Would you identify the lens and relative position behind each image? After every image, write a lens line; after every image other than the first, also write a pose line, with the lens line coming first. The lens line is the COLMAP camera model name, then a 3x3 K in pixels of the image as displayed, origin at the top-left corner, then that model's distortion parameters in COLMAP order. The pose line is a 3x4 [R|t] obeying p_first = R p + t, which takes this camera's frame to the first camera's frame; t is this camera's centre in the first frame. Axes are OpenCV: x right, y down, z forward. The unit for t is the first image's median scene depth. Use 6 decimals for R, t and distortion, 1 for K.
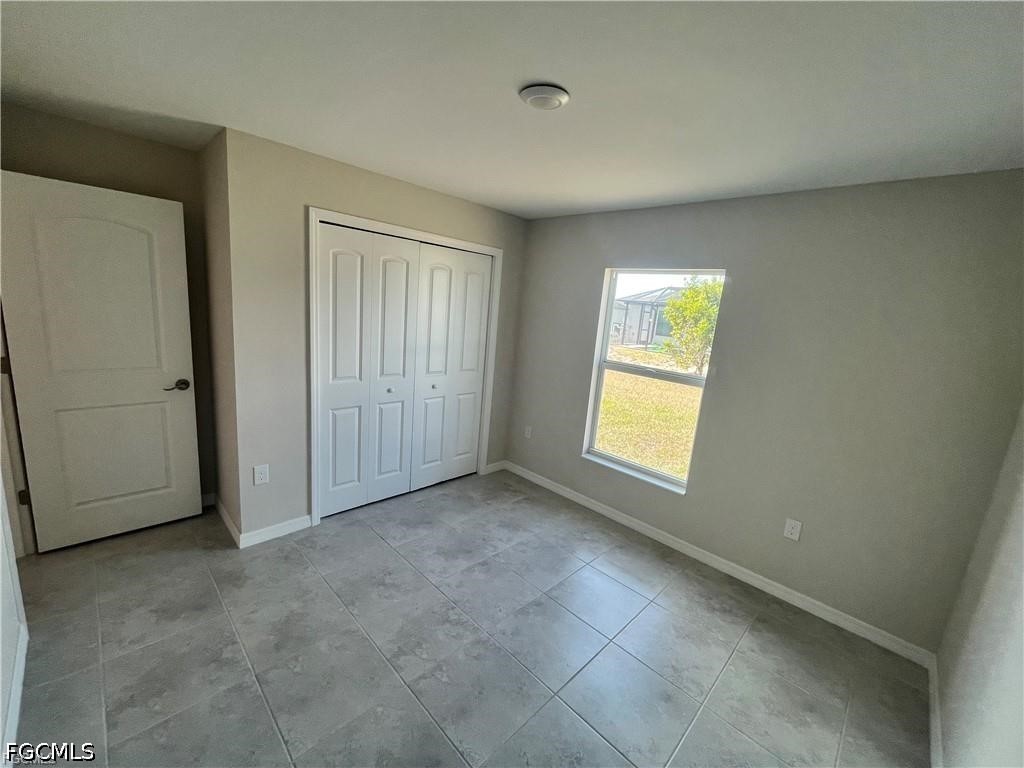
lens RADIAL K [[418.6, 0, 512.0], [0, 418.6, 384.0], [0, 0, 1]] dist [-0.002128, -0.000238]
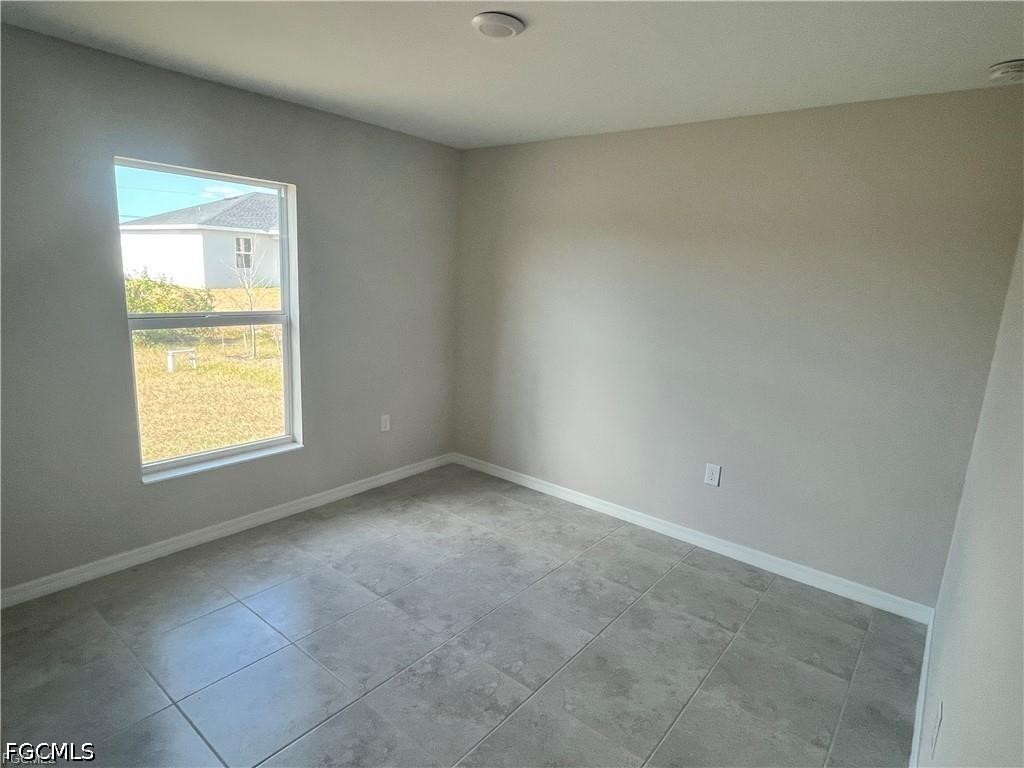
lens RADIAL K [[568.9, 0, 512.0], [0, 568.9, 384.0], [0, 0, 1]] dist [0.002946, 0.000700]
pose [[-0.094710, -0.288757, 0.952706, -0.951011], [0.132346, 0.944861, 0.299536, -0.208302], [-0.986668, 0.154456, -0.051272, 0.794063]]
